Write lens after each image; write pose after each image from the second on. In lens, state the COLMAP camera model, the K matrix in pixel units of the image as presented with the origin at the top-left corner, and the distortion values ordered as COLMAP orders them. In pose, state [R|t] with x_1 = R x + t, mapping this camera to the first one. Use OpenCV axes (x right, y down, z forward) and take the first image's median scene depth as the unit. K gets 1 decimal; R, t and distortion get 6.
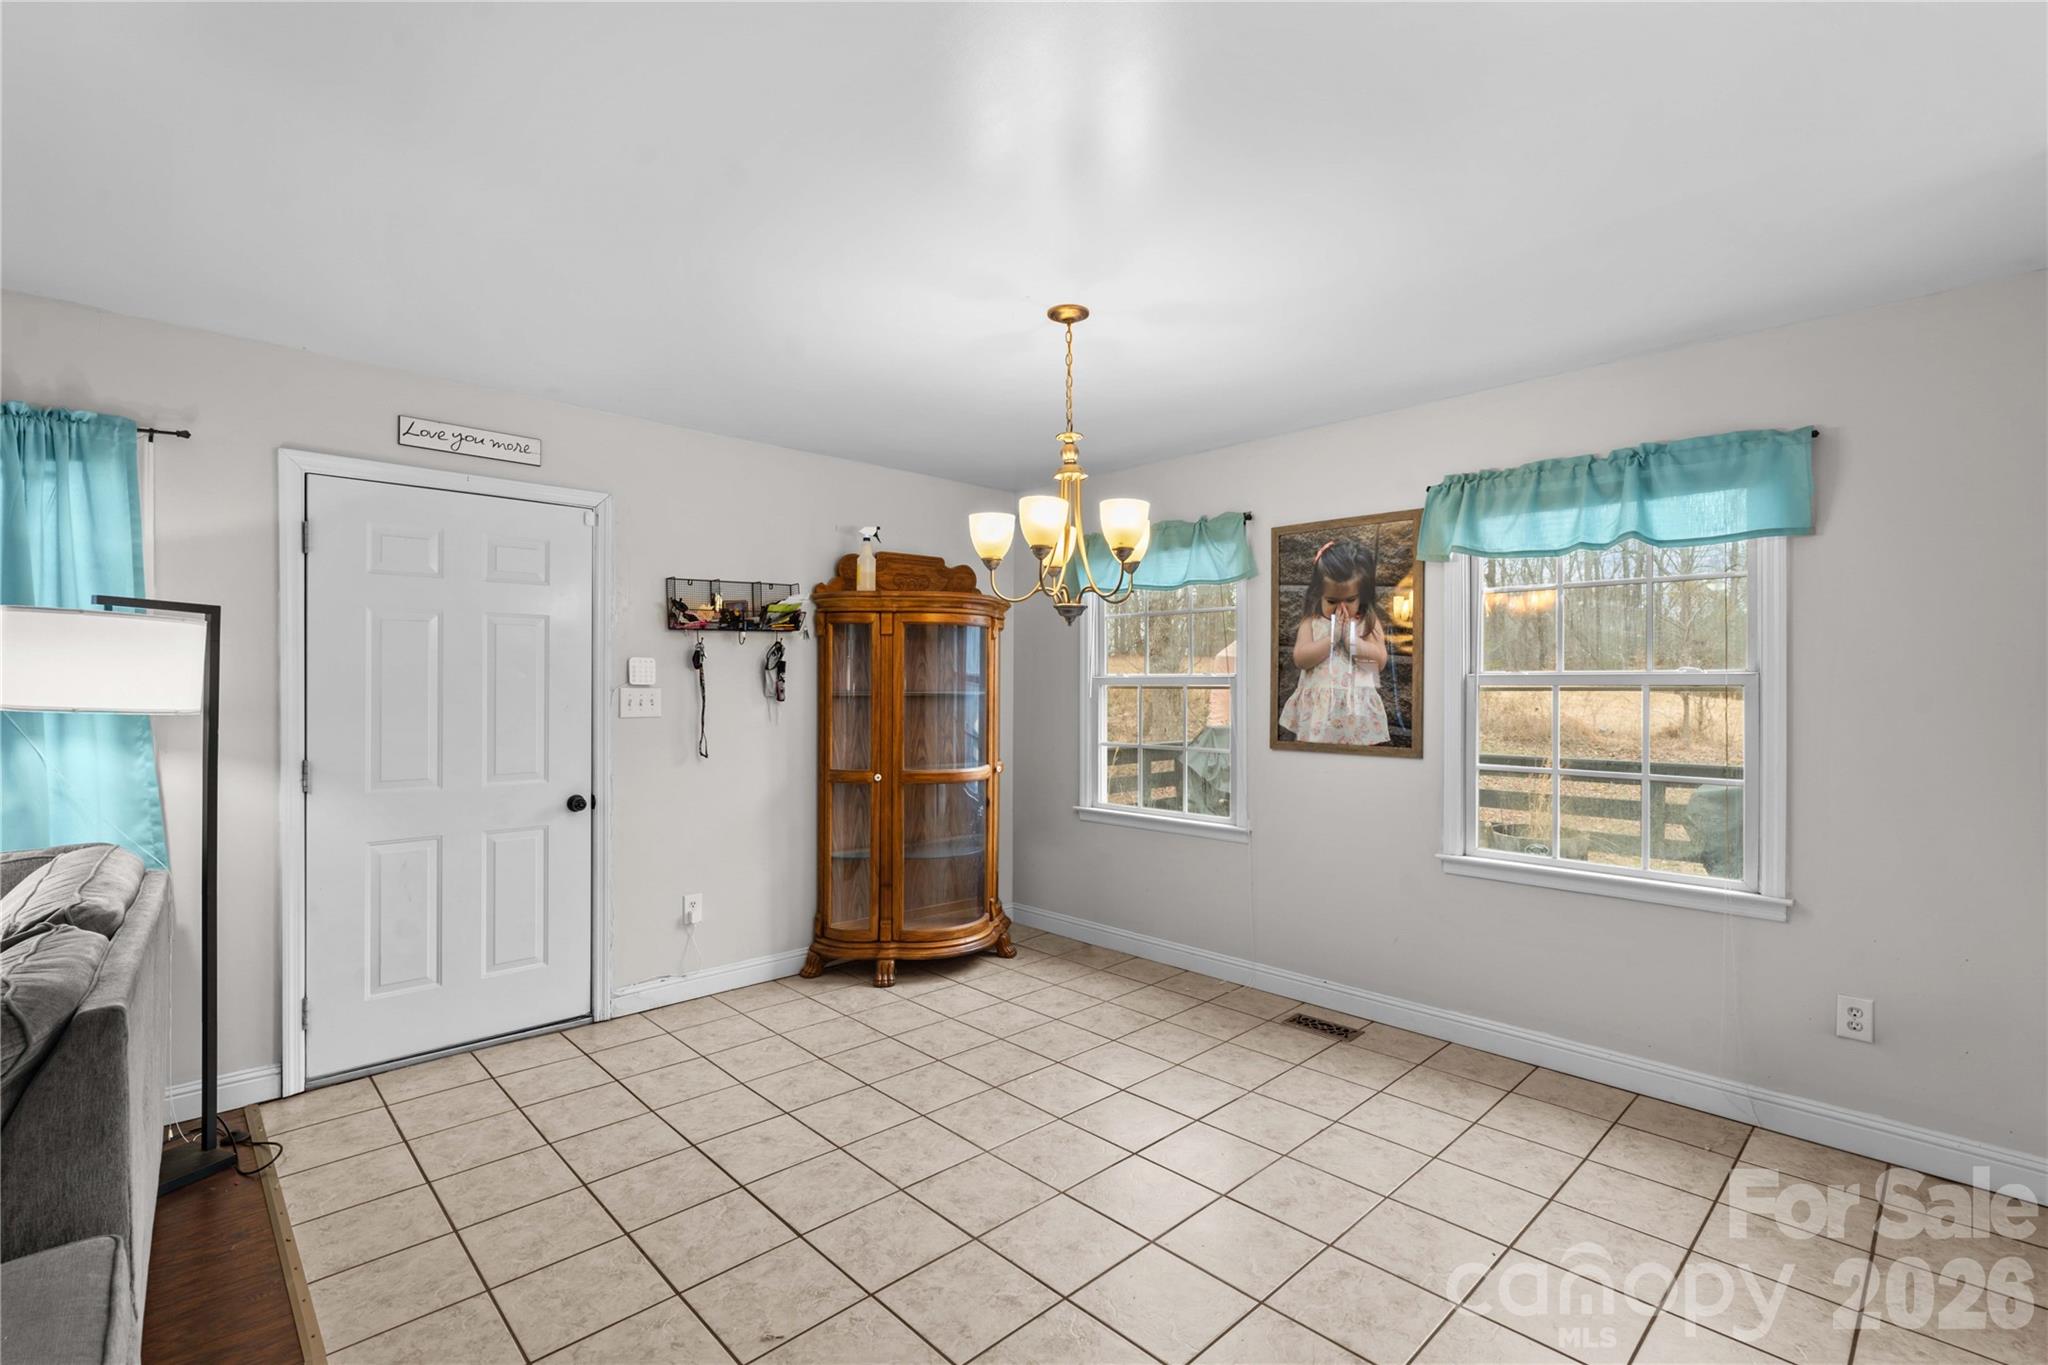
lens RADIAL K [[932.8, 0, 1021.2], [0, 932.8, 680.5], [0, 0, 1]] dist [-0.003802, 0.002183]
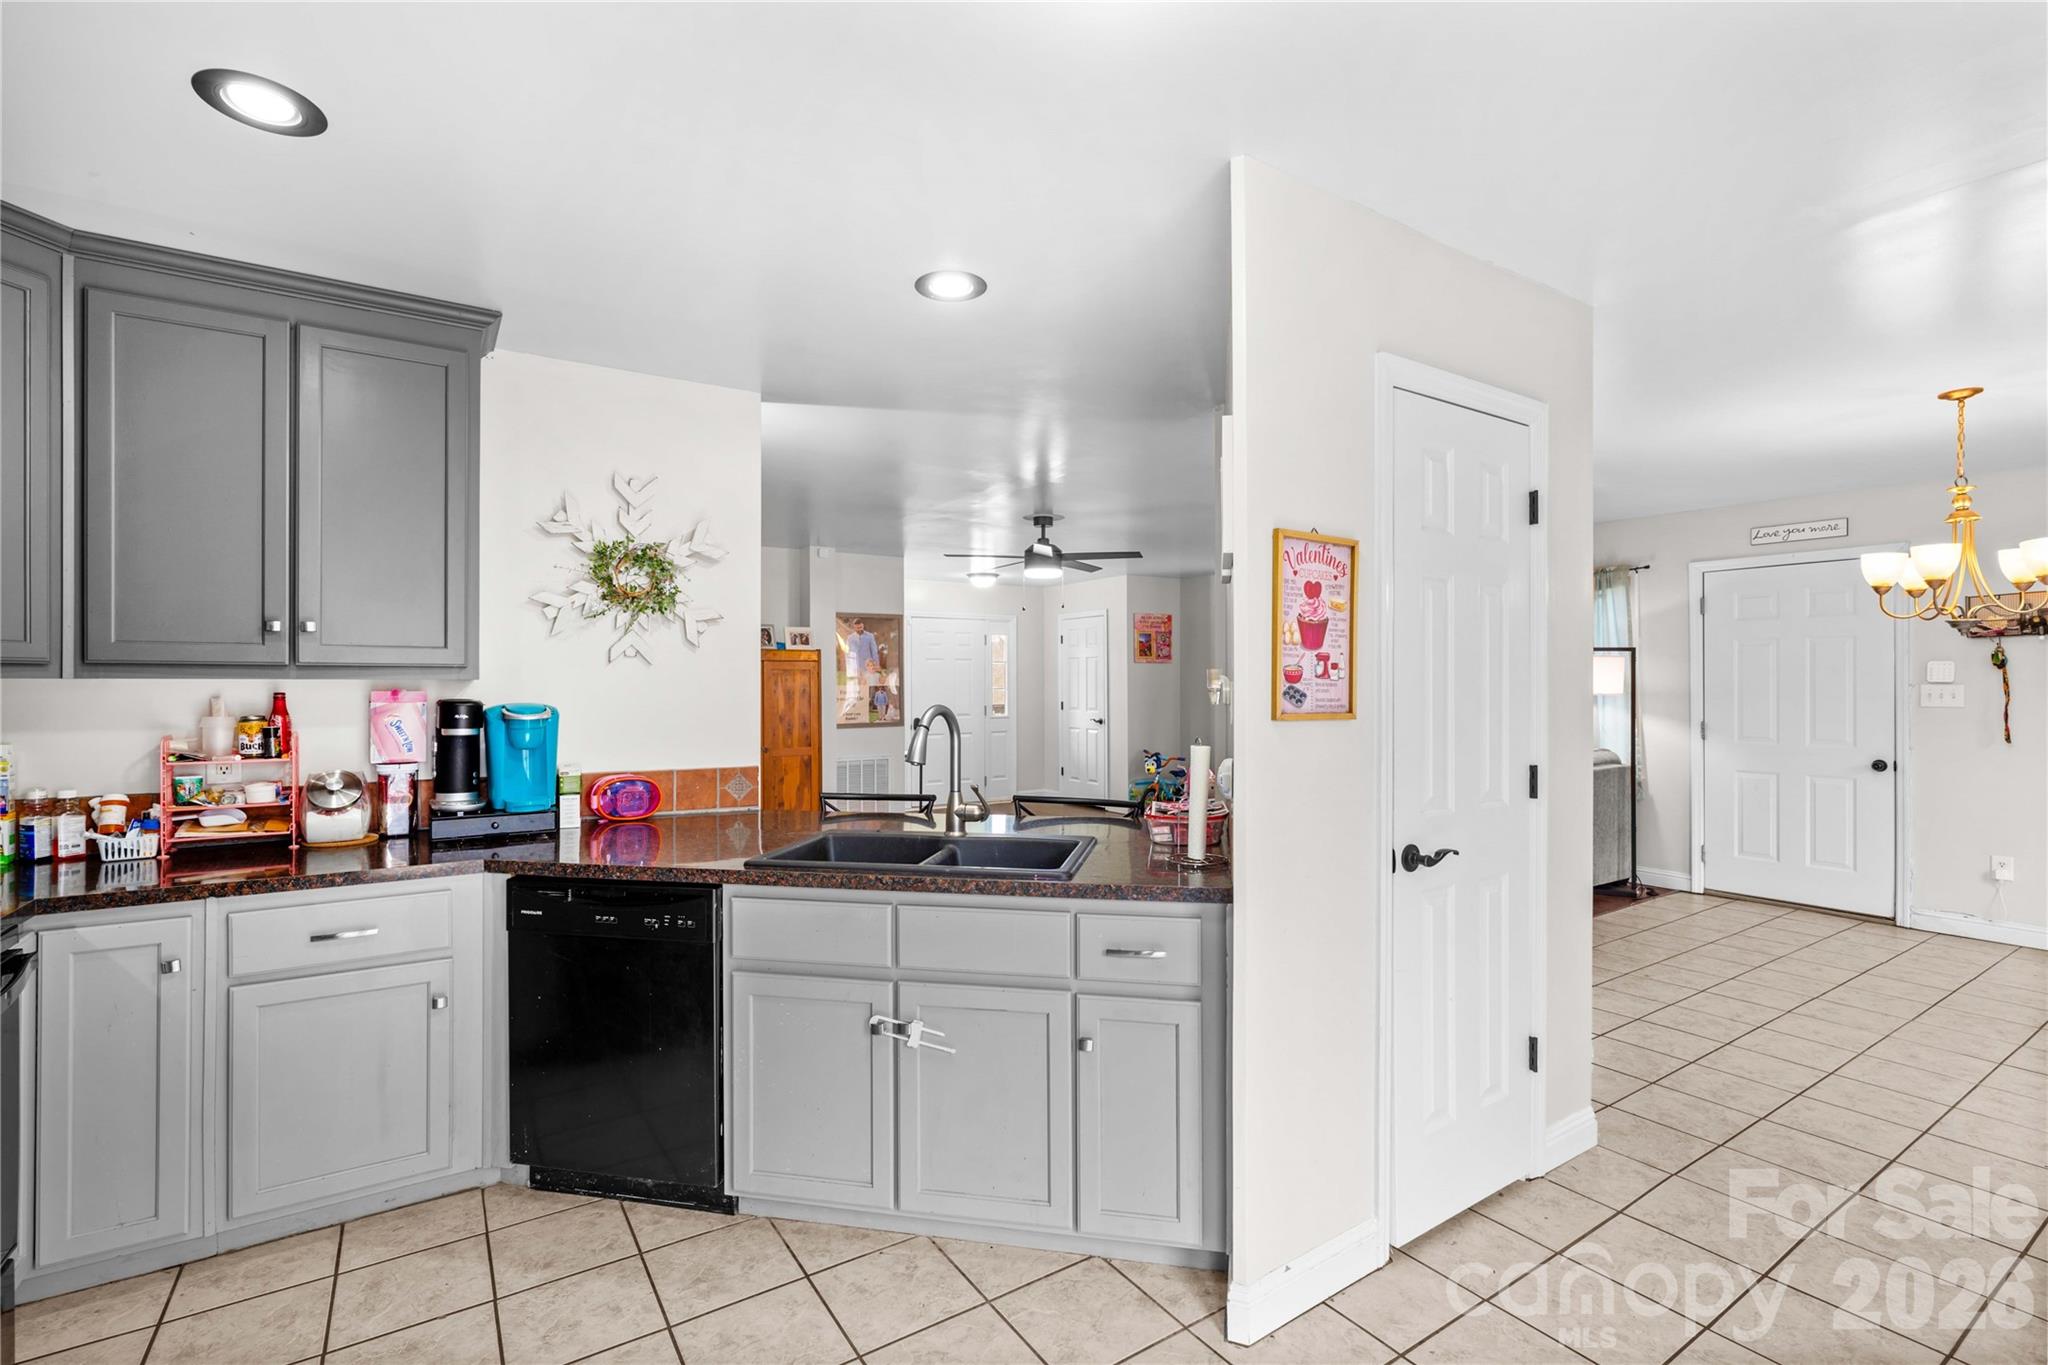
lens RADIAL K [[932.8, 0, 1038.2], [0, 932.8, 688.4], [0, 0, 1]] dist [-0.003802, 0.002183]
pose [[-0.158415, 0.003488, -0.987366, 1.073052], [0.005713, 0.999980, 0.002616, 0.002691], [0.987356, -0.005226, -0.158432, -0.040115]]
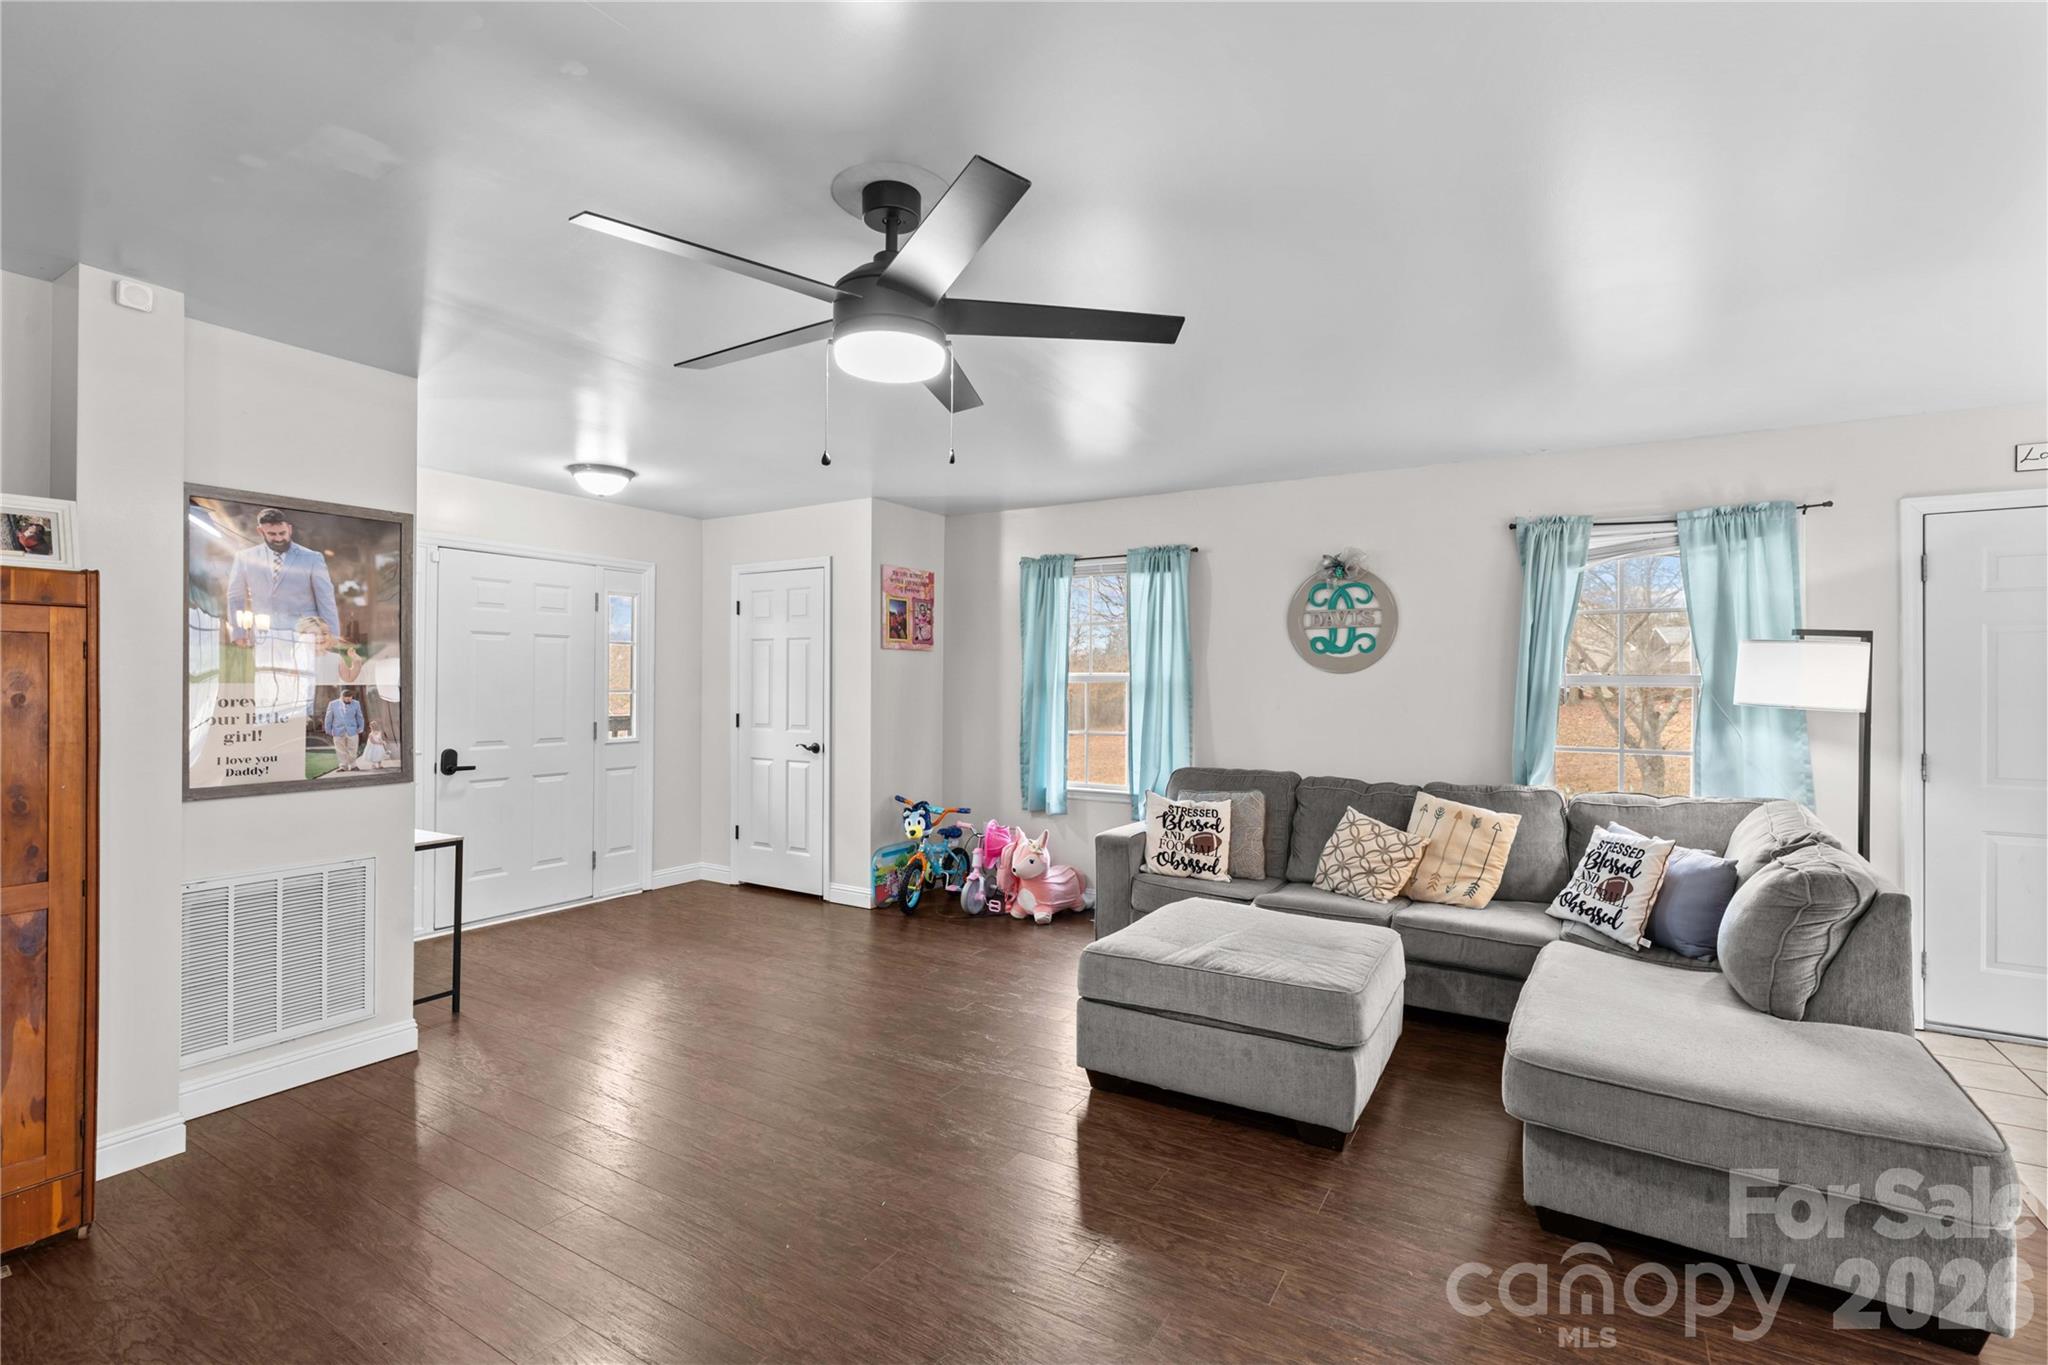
lens RADIAL K [[932.8, 0, 1032.7], [0, 932.8, 678.9], [0, 0, 1]] dist [-0.003802, 0.002183]
pose [[0.269875, -0.005988, -0.962877, 0.060754], [-0.001833, 0.999976, -0.006732, -0.000572], [0.962894, 0.003582, 0.269857, -0.342648]]
